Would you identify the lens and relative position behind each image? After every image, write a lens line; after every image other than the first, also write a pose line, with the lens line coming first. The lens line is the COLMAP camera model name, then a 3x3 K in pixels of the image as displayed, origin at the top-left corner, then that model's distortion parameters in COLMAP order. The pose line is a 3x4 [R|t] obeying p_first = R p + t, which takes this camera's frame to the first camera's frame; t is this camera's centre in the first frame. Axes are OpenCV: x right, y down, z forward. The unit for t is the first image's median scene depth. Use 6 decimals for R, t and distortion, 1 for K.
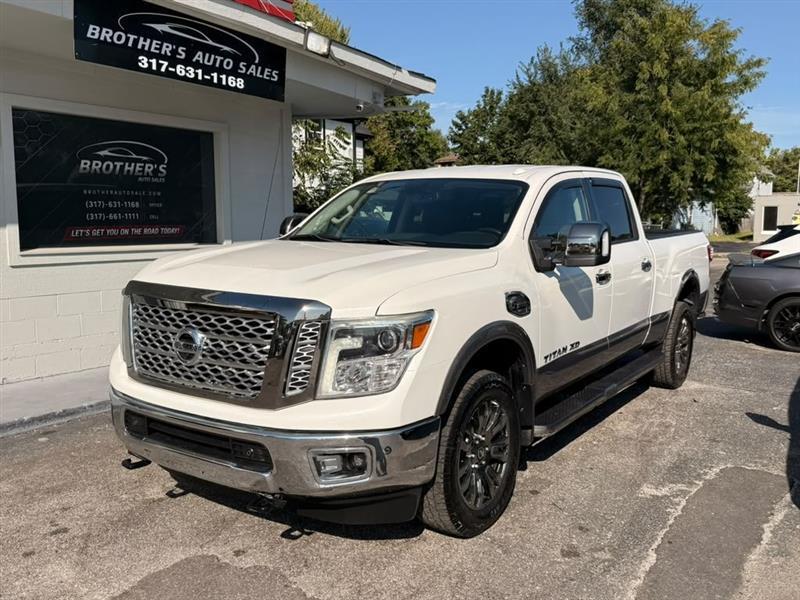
lens RADIAL K [[696.3, 0, 405.6], [0, 696.3, 295.5], [0, 0, 1]] dist [0.123669, -0.252651]
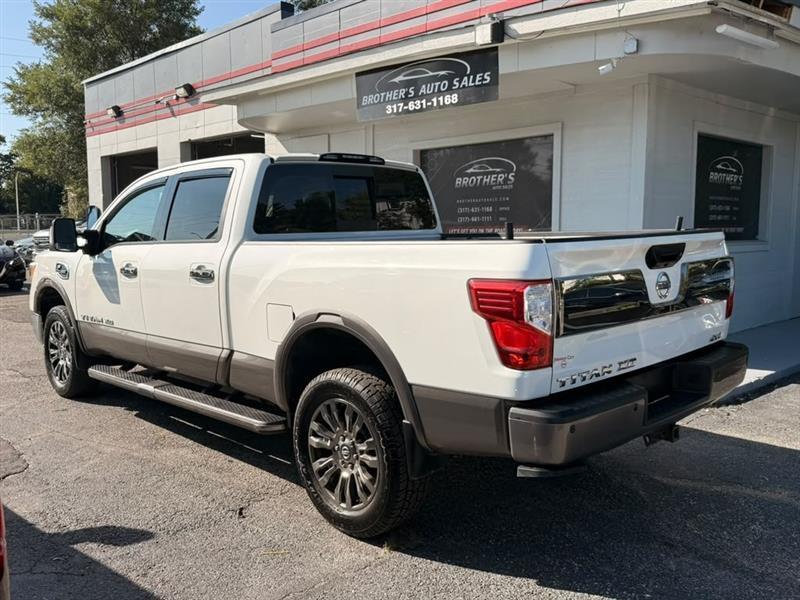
lens RADIAL K [[692.4, 0, 404.6], [0, 692.4, 300.6], [0, 0, 1]] dist [0.121716, -0.223565]
pose [[-0.182343, 0.102872, -0.977839, 0.967624], [-0.103904, 0.986927, 0.123204, -0.121009], [0.977730, 0.124066, -0.169270, 1.239356]]
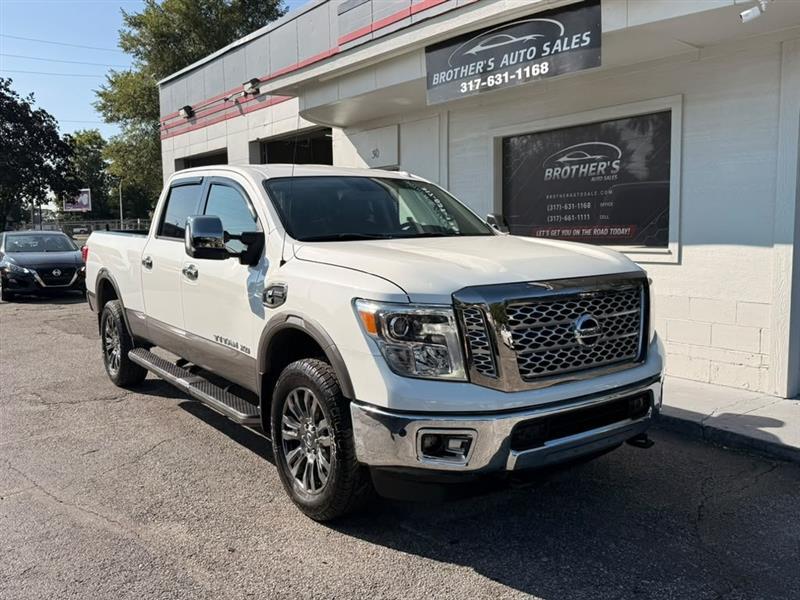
lens RADIAL K [[696.3, 0, 405.6], [0, 696.3, 295.5], [0, 0, 1]] dist [0.123669, -0.252651]
pose [[-0.301027, 0.091678, -0.949199, 0.754905], [-0.092245, 0.987901, 0.124670, -0.117934], [0.949144, 0.125087, -0.288928, 1.215963]]
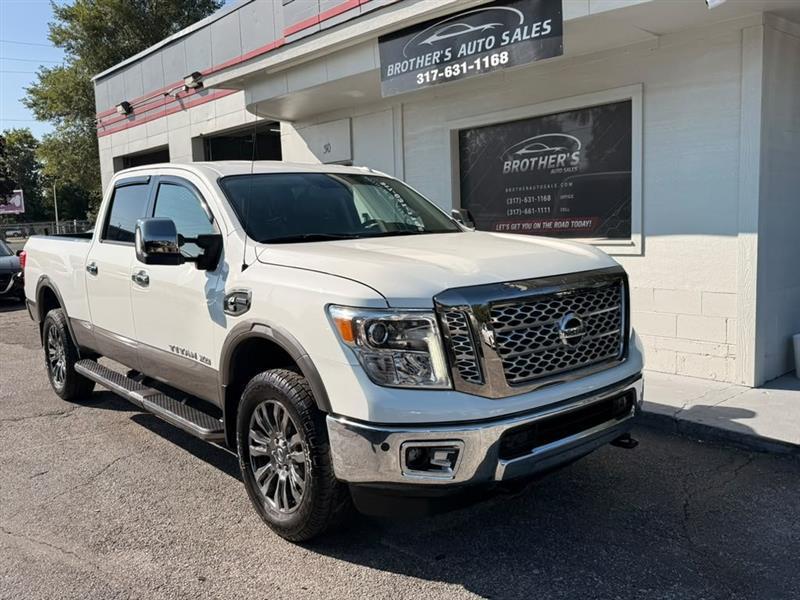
lens RADIAL K [[696.9, 0, 398.9], [0, 696.9, 297.9], [0, 0, 1]] dist [0.119461, -0.242233]
pose [[-0.235488, 0.110396, -0.965587, 0.729098], [-0.071563, 0.988861, 0.130510, -0.118864], [0.969239, 0.099834, -0.224964, 1.185909]]
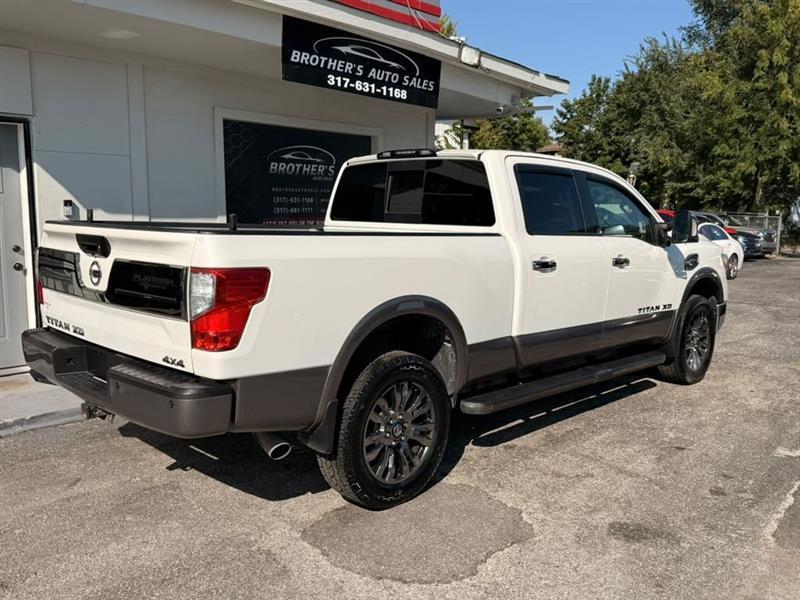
lens RADIAL K [[691.5, 0, 402.1], [0, 691.5, 298.0], [0, 0, 1]] dist [0.131338, -0.217950]
pose [[0.990357, 0.019665, -0.137135, -0.080019], [-0.017132, 0.999661, 0.019623, 0.010101], [0.137475, -0.017084, 0.990358, -0.146348]]
